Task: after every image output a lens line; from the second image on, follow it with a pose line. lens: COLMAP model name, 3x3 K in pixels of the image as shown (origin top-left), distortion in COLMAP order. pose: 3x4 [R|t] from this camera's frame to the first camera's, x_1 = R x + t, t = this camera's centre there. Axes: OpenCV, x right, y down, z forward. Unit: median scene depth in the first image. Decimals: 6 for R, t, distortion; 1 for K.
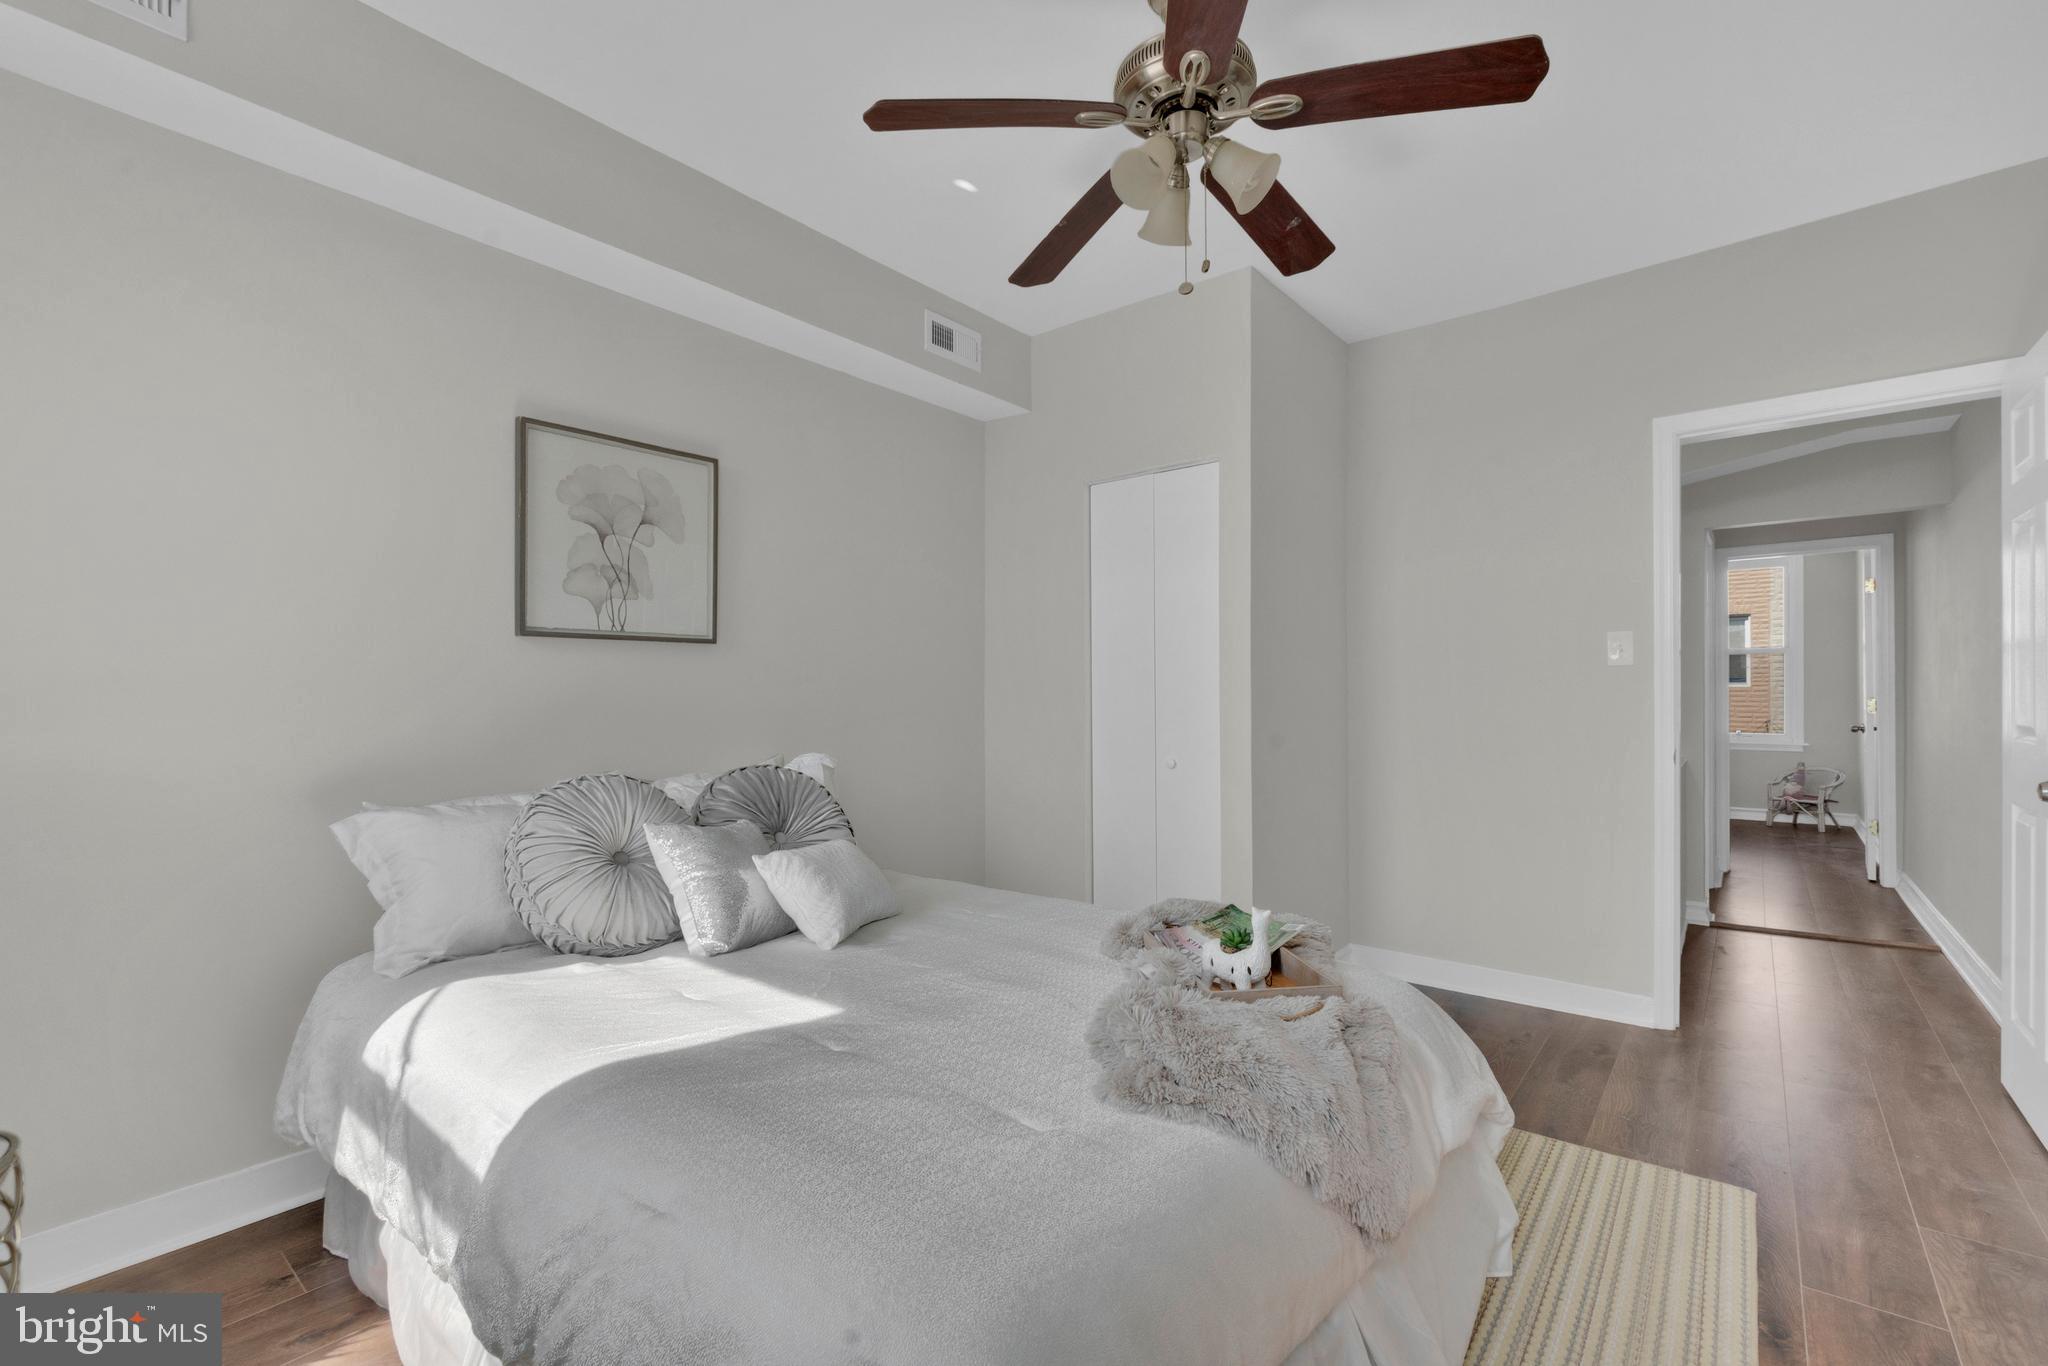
lens RADIAL K [[906.0, 0, 1042.1], [0, 906.0, 691.9], [0, 0, 1]] dist [0.000646, -0.001504]
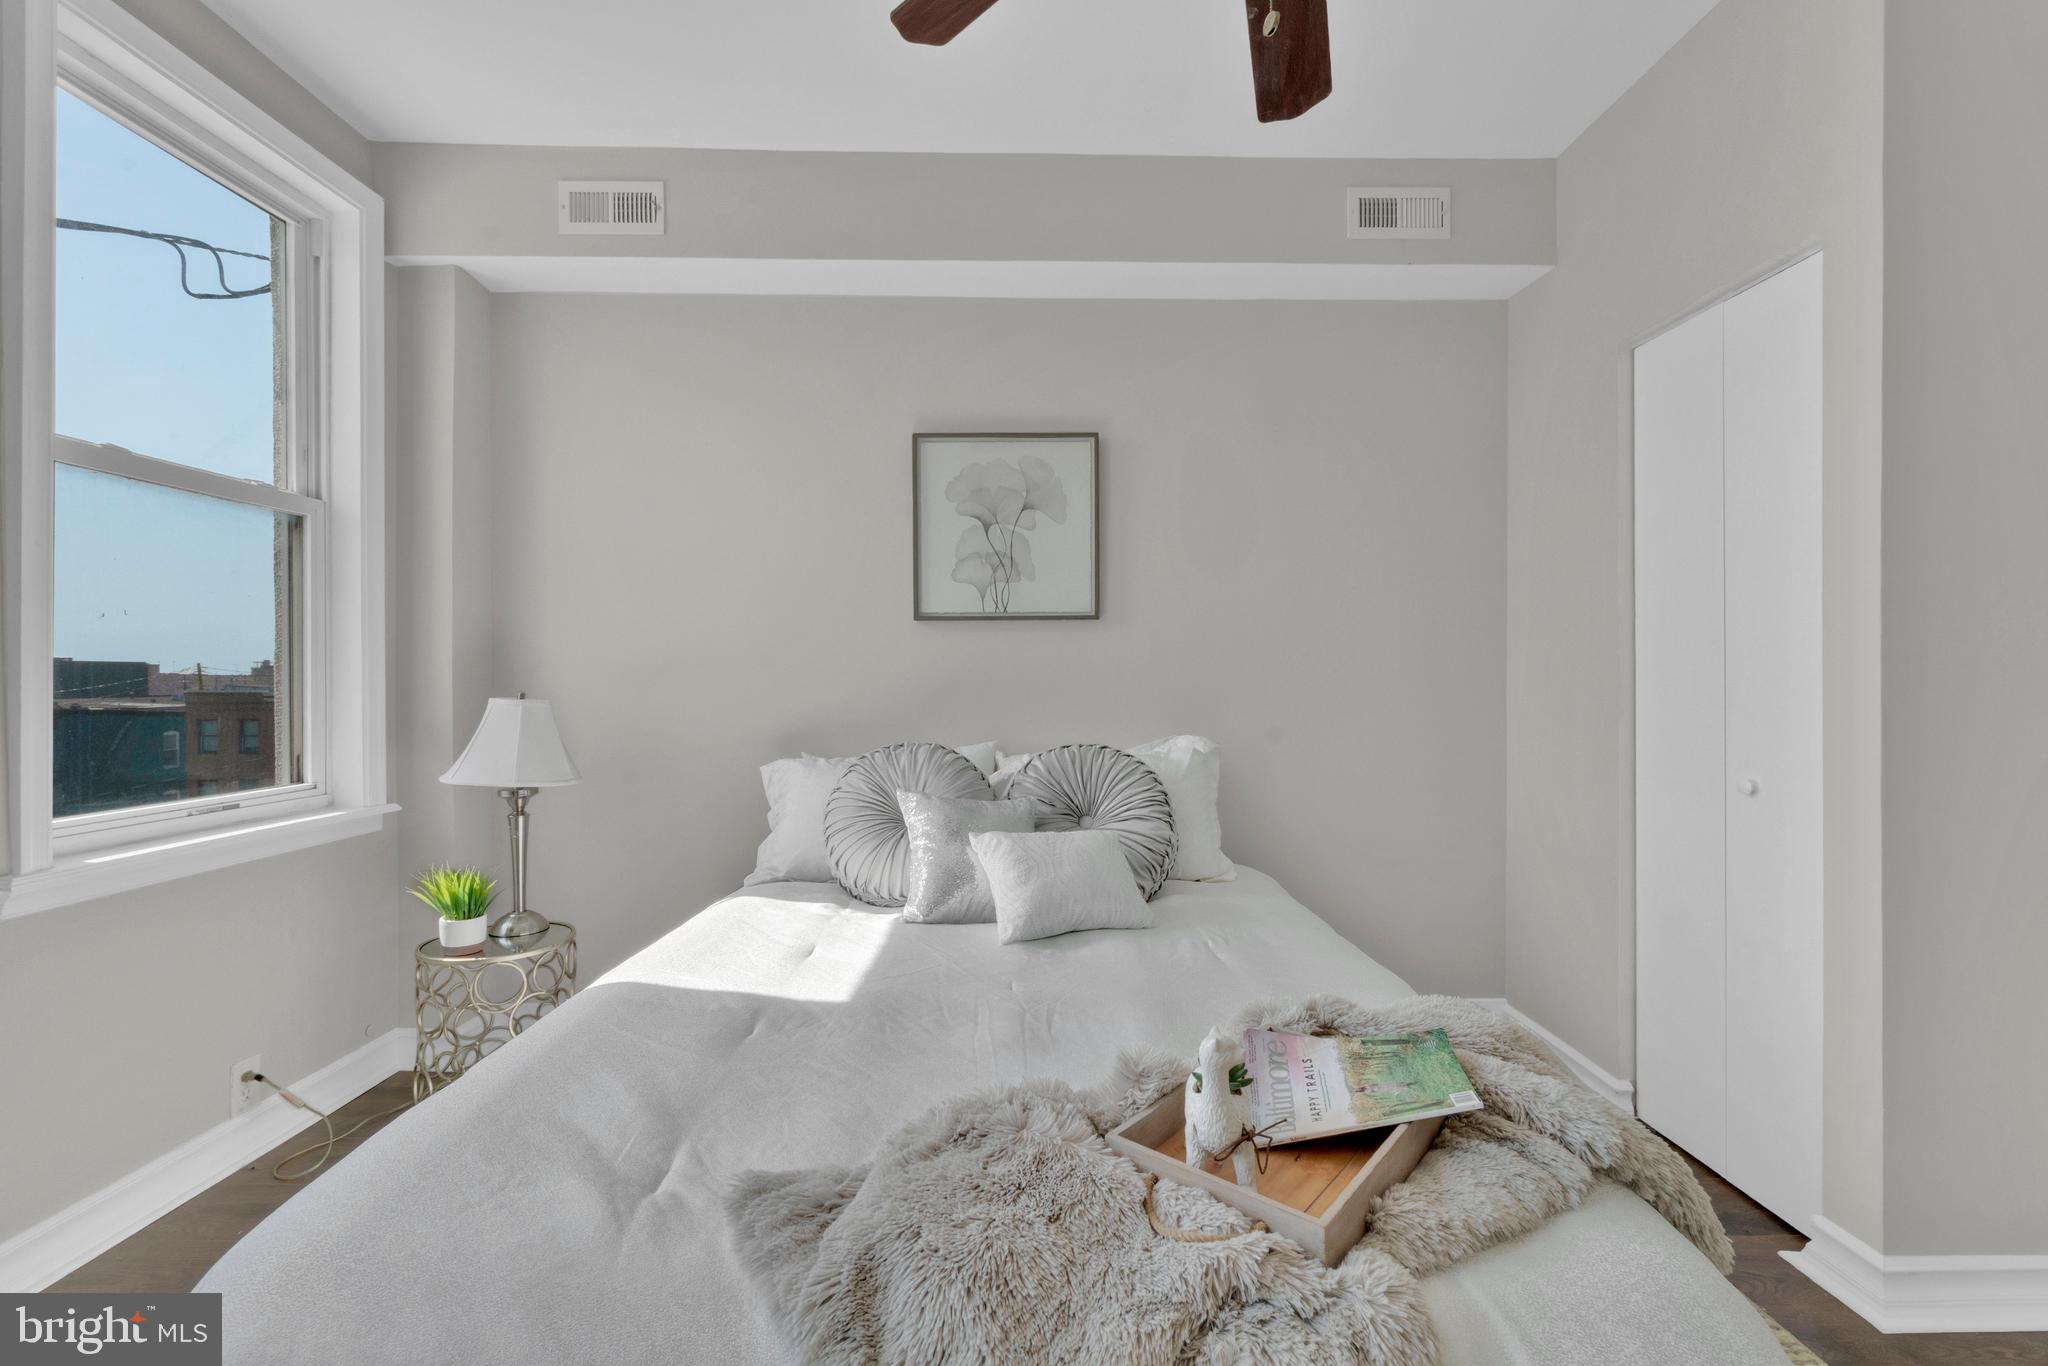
lens RADIAL K [[906.0, 0, 1030.2], [0, 906.0, 685.2], [0, 0, 1]] dist [0.000646, -0.001504]
pose [[0.632327, 0.011105, -0.774622, 0.395727], [0.002598, 0.999861, 0.016454, 0.002245], [0.774697, -0.012417, 0.632210, 0.342194]]
